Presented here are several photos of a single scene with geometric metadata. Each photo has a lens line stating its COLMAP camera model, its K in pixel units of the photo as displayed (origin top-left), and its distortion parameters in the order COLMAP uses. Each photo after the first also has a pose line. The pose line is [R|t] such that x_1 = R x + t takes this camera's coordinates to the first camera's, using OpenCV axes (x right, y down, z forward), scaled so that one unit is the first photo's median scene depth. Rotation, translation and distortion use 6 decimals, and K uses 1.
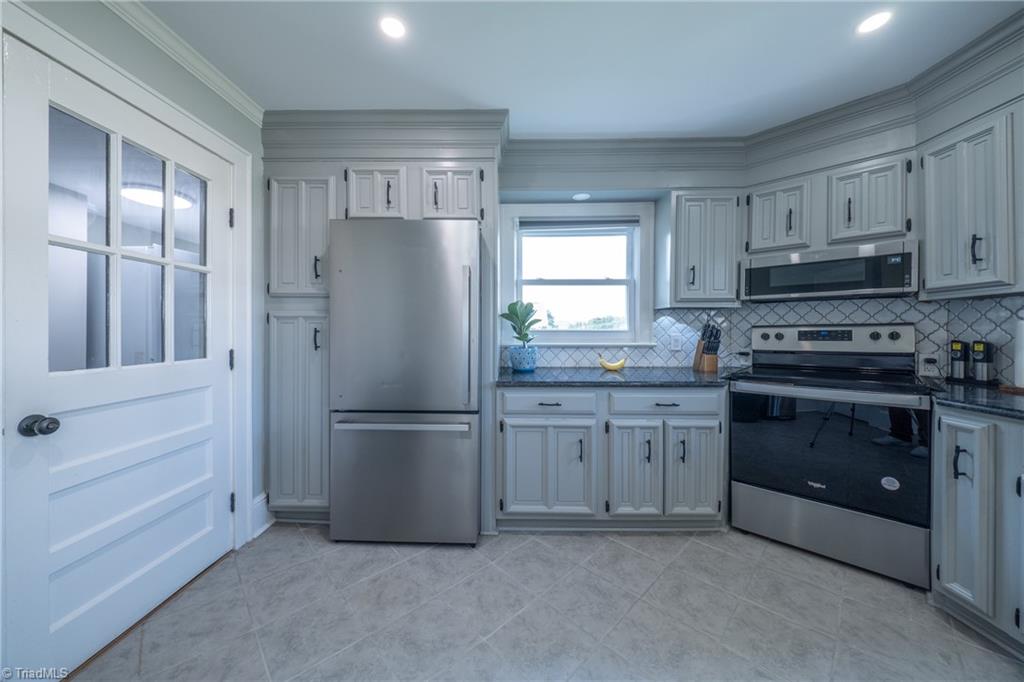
lens RADIAL K [[361.8, 0, 511.5], [0, 361.8, 332.7], [0, 0, 1]] dist [0.007010, -0.003837]
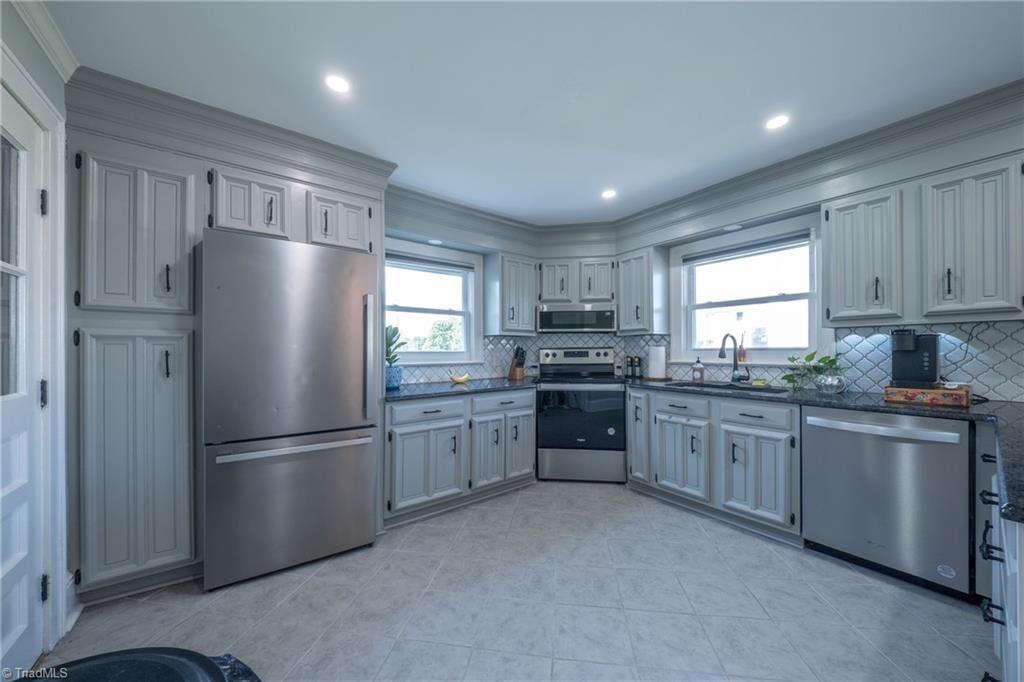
lens RADIAL K [[361.8, 0, 519.2], [0, 361.8, 348.5], [0, 0, 1]] dist [0.007010, -0.003837]
pose [[0.783511, 0.001329, 0.621376, -0.424659], [0.005722, 0.999940, -0.009353, -0.004879], [-0.621351, 0.010883, 0.783456, -0.161040]]
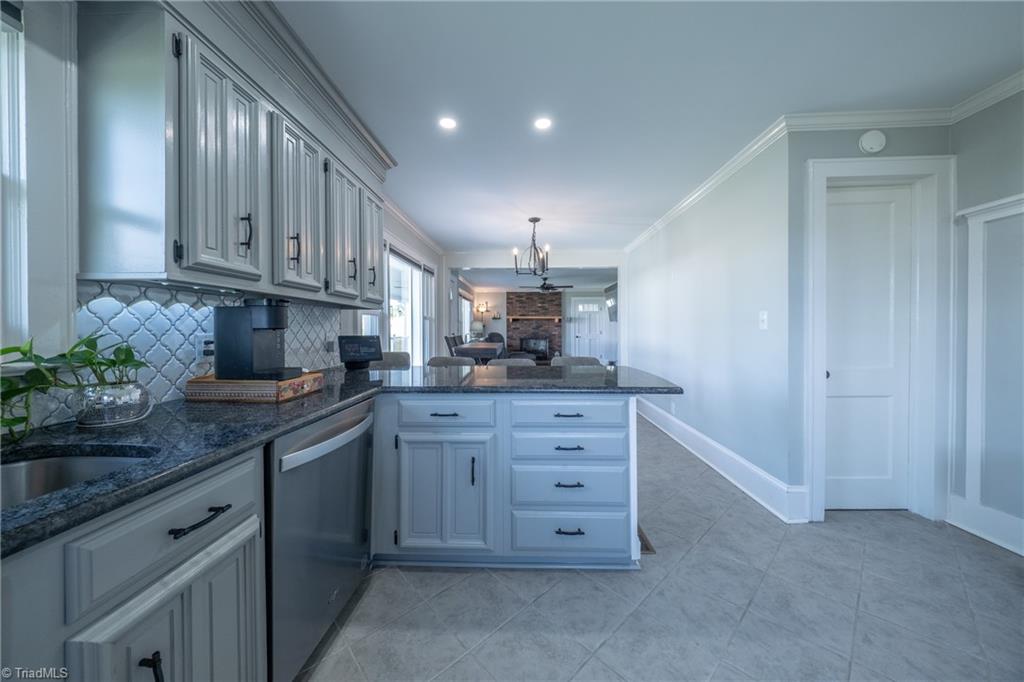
lens RADIAL K [[361.8, 0, 498.9], [0, 361.8, 332.3], [0, 0, 1]] dist [0.007010, -0.003837]
pose [[-0.998783, 0.009395, 0.048409, 0.526674], [0.010061, 0.999858, 0.013527, -0.000404], [-0.048275, 0.013998, -0.998736, 0.655335]]
